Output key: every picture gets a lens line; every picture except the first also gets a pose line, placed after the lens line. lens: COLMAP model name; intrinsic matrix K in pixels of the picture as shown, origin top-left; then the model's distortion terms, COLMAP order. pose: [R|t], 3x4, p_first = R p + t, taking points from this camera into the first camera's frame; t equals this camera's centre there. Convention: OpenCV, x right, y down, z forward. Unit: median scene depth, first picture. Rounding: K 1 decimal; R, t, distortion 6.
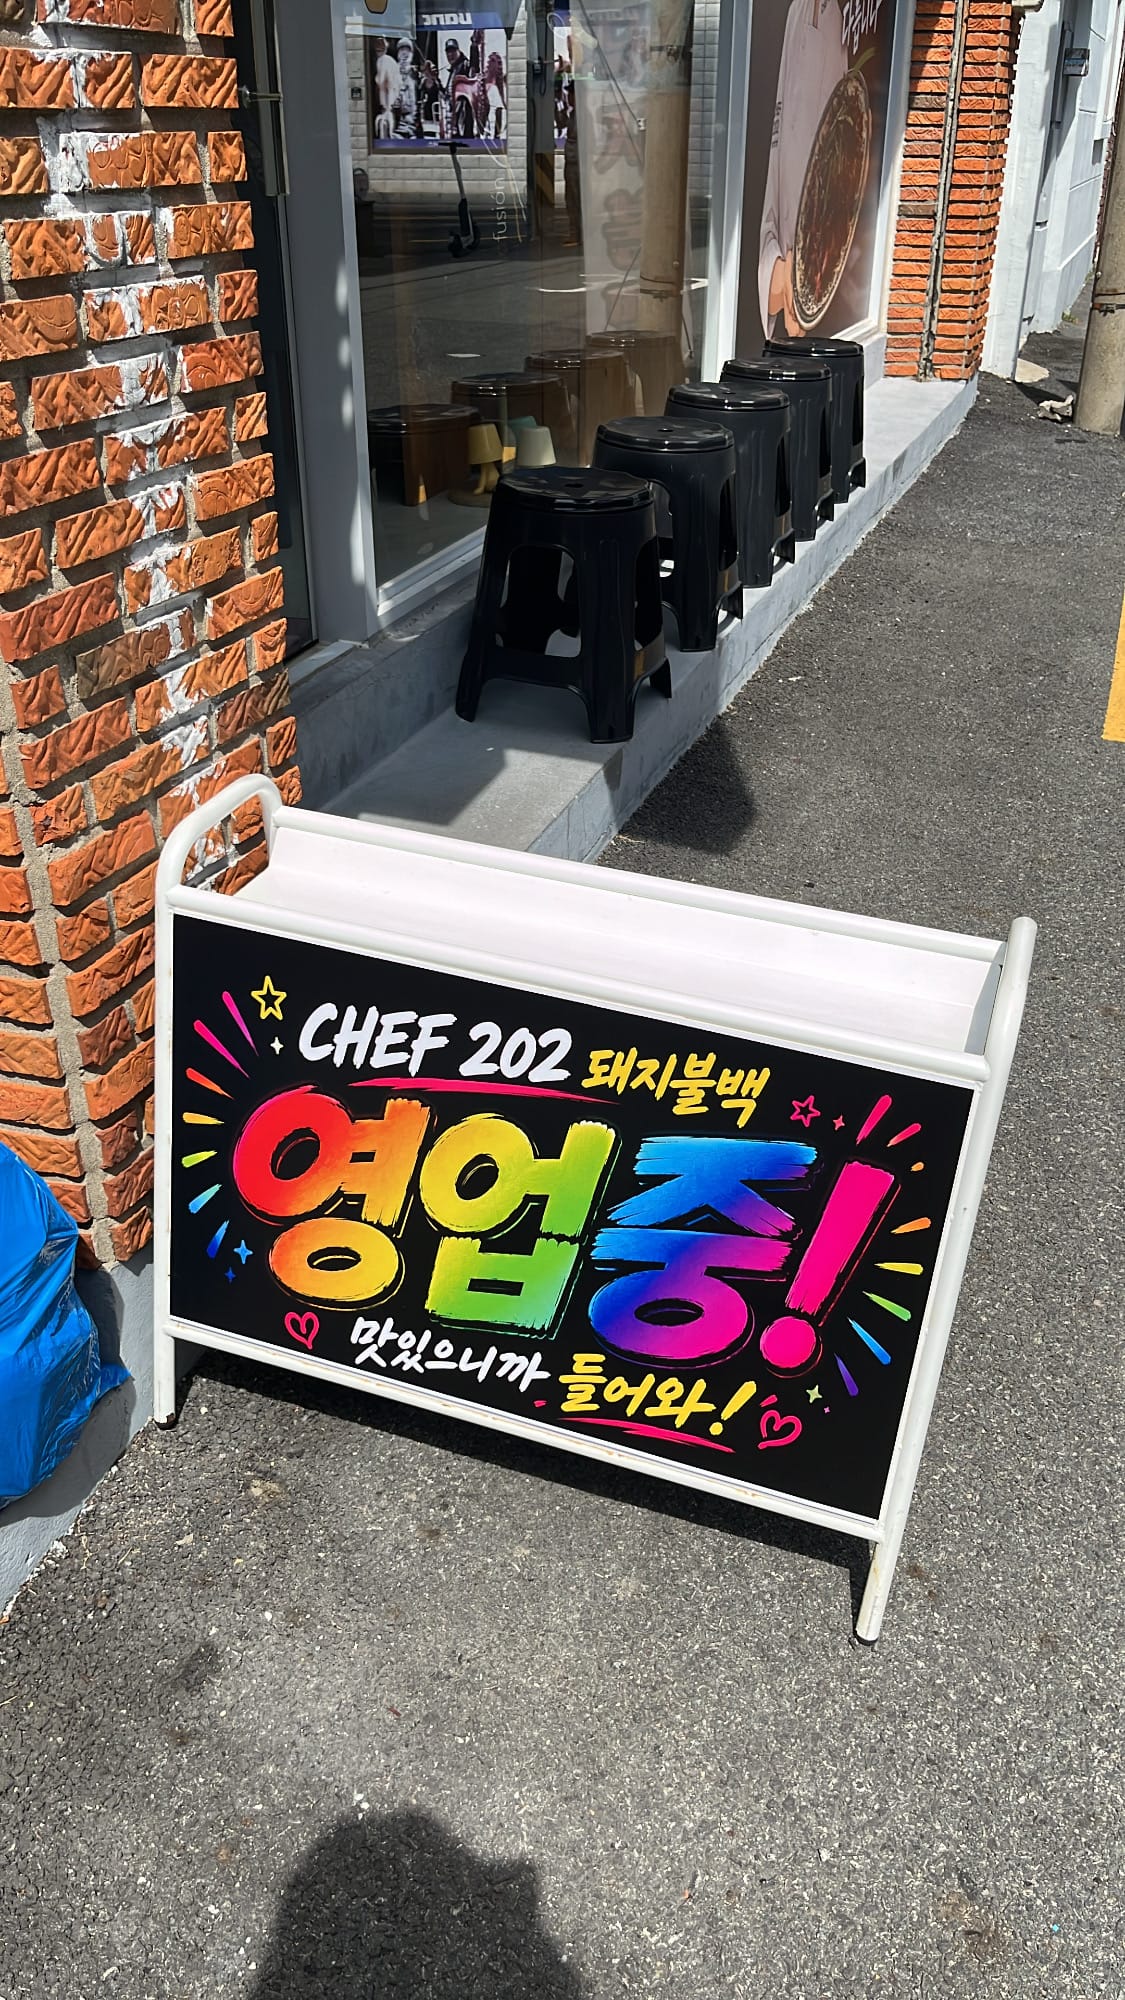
lens RADIAL K [[1606.0, 0, 561.8], [0, 1606.0, 1008.3], [0, 0, 1]] dist [0.027508, -0.055285]
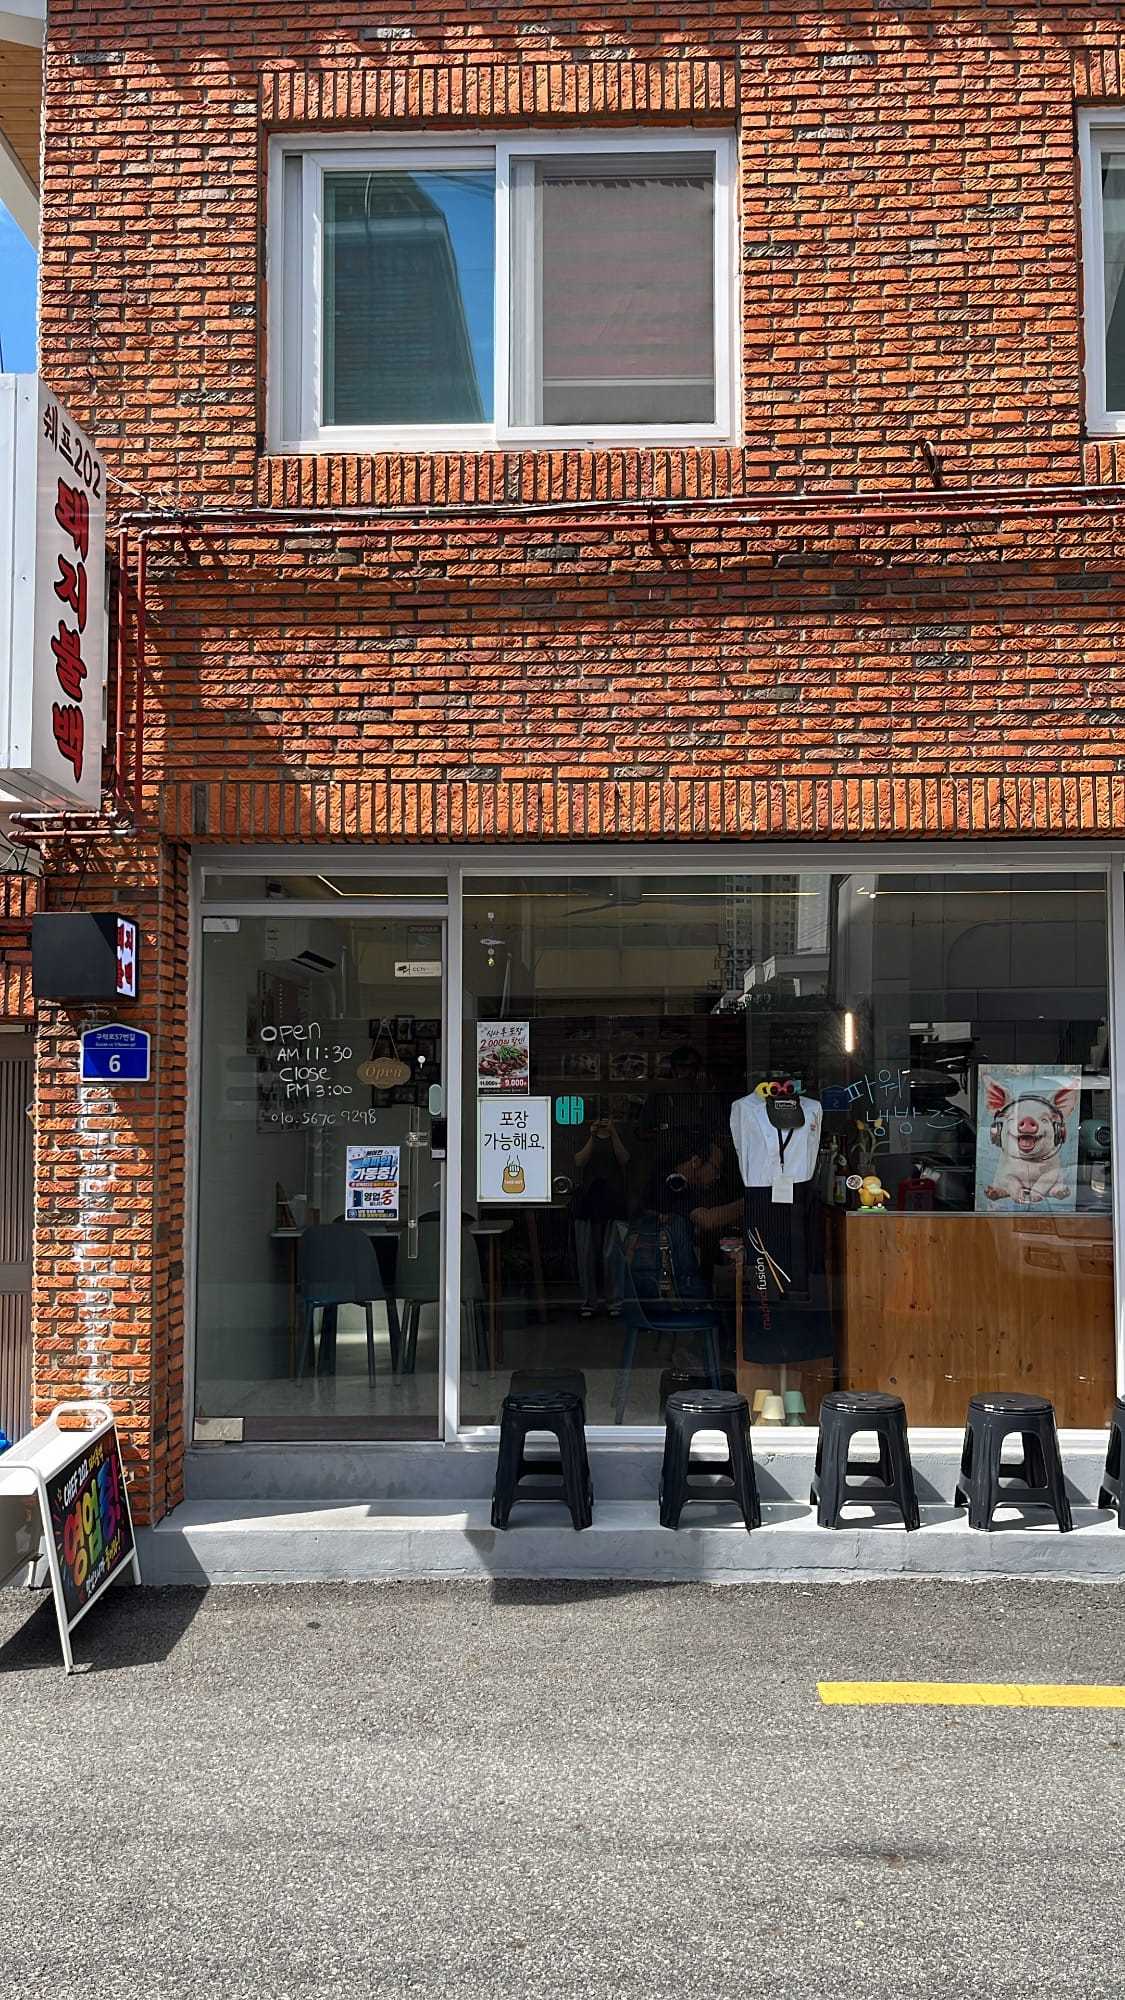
lens RADIAL K [[1606.0, 0, 565.2], [0, 1606.0, 996.9], [0, 0, 1]] dist [0.027508, -0.055285]
pose [[0.297491, -0.074340, -0.951826, 3.885979], [-0.458156, 0.863553, -0.210641, -0.696183], [0.837611, 0.498749, 0.222840, 0.659296]]
